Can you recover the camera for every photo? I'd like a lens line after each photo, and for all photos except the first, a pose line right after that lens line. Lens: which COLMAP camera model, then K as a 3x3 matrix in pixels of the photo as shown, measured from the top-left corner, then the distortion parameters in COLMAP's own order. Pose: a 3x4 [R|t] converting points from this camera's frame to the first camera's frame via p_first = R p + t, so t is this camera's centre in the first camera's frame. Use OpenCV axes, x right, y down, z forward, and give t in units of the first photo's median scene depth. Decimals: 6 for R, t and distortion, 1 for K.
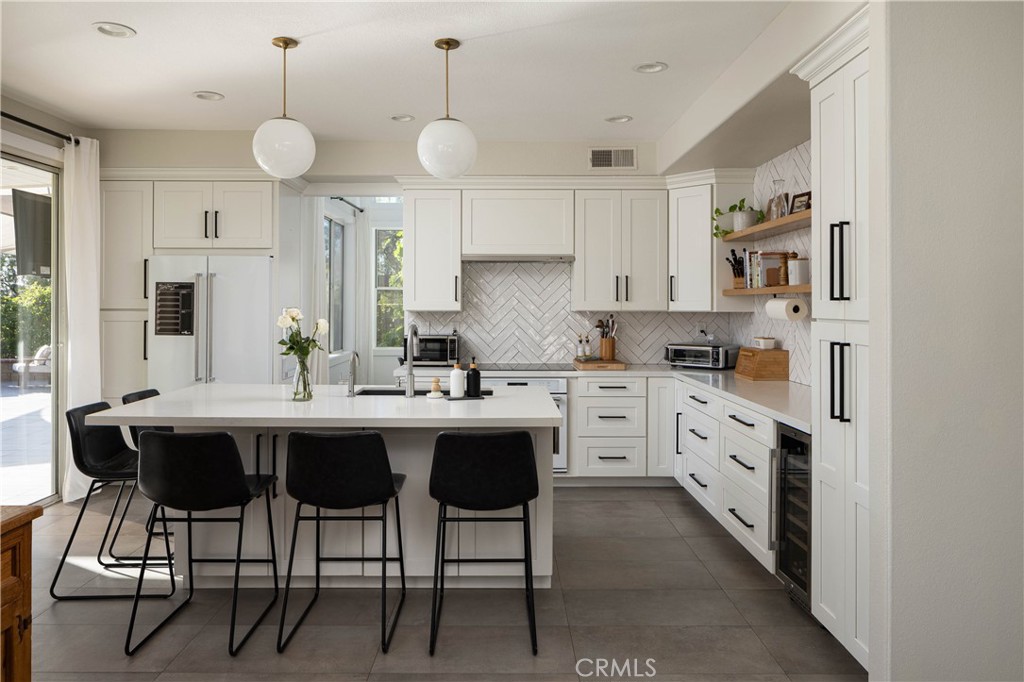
lens RADIAL K [[711.0, 0, 506.3], [0, 711.0, 291.9], [0, 0, 1]] dist [-0.006072, 0.001577]
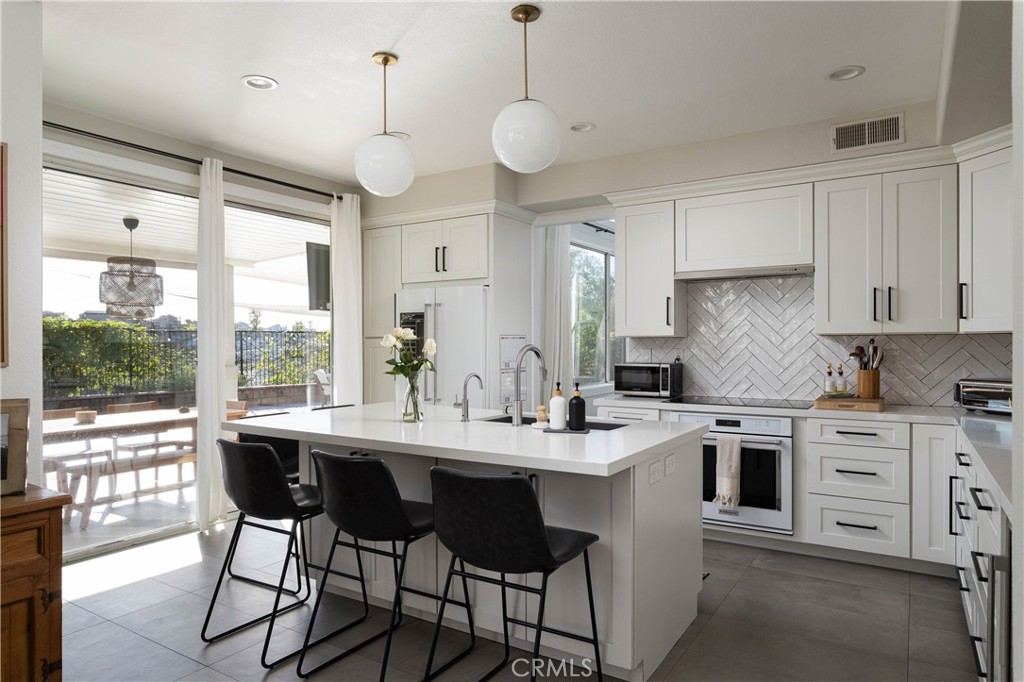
lens RADIAL K [[637.2, 0, 512.0], [0, 637.2, 341.0], [0, 0, 1]] dist [-0.001713, -0.001670]
pose [[0.840581, -0.007482, -0.541634, 0.213487], [0.014034, 0.999870, 0.007968, 0.025600], [0.541503, -0.014299, 0.840577, 0.234423]]
